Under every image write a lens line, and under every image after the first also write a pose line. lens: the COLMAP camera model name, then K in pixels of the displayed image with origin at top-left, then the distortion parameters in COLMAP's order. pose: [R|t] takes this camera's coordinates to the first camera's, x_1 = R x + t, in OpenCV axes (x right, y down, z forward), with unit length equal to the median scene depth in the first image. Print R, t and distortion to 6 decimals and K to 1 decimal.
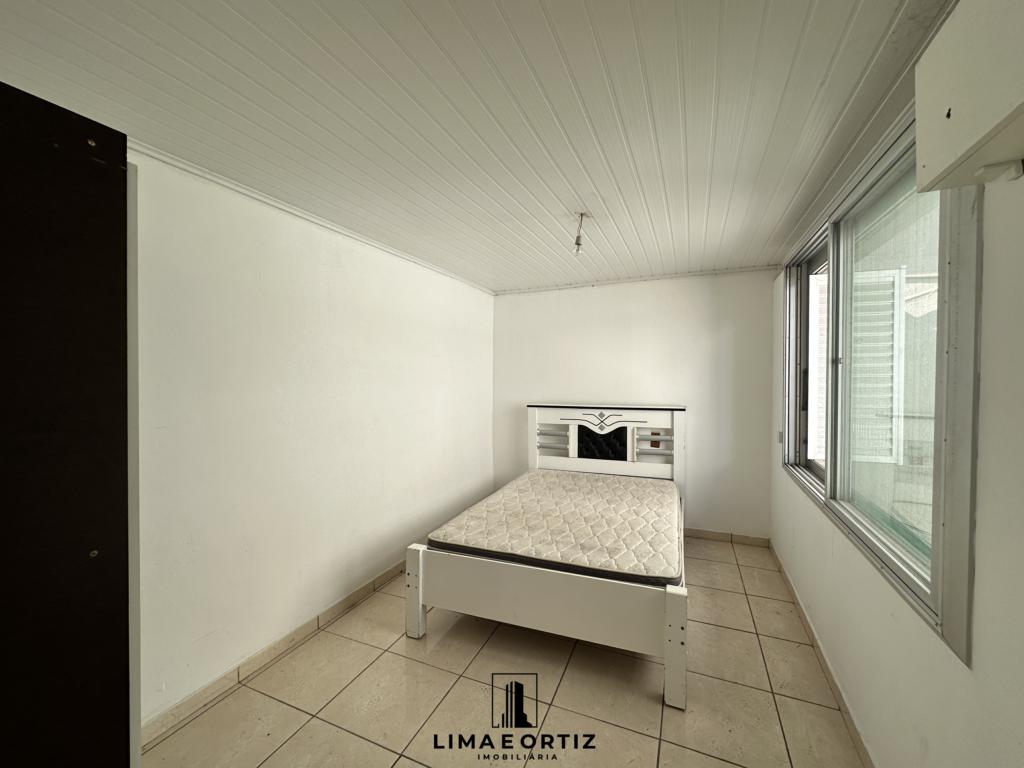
lens RADIAL K [[408.9, 0, 512.3], [0, 408.9, 382.7], [0, 0, 1]] dist [-0.001766, 0.000280]
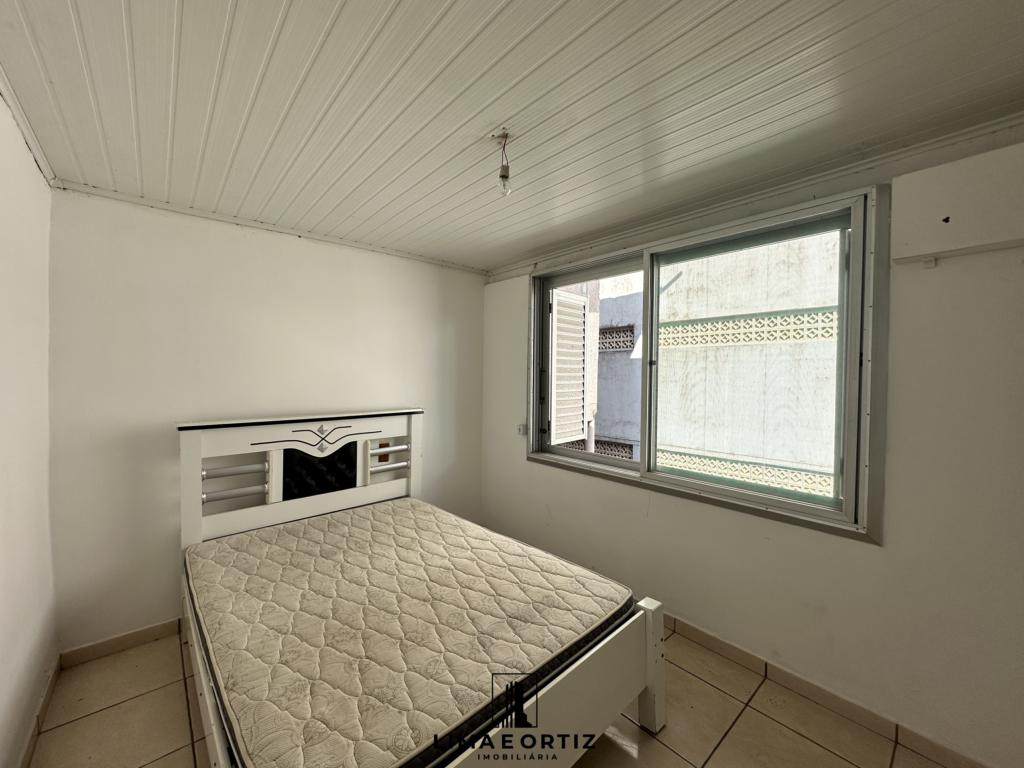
lens RADIAL K [[408.9, 0, 512.3], [0, 408.9, 382.7], [0, 0, 1]] dist [-0.001766, 0.000280]
pose [[0.424680, -0.010547, 0.905282, -0.271362], [0.007569, 0.999939, 0.008099, -0.002819], [-0.905312, 0.003412, 0.424733, 0.424351]]
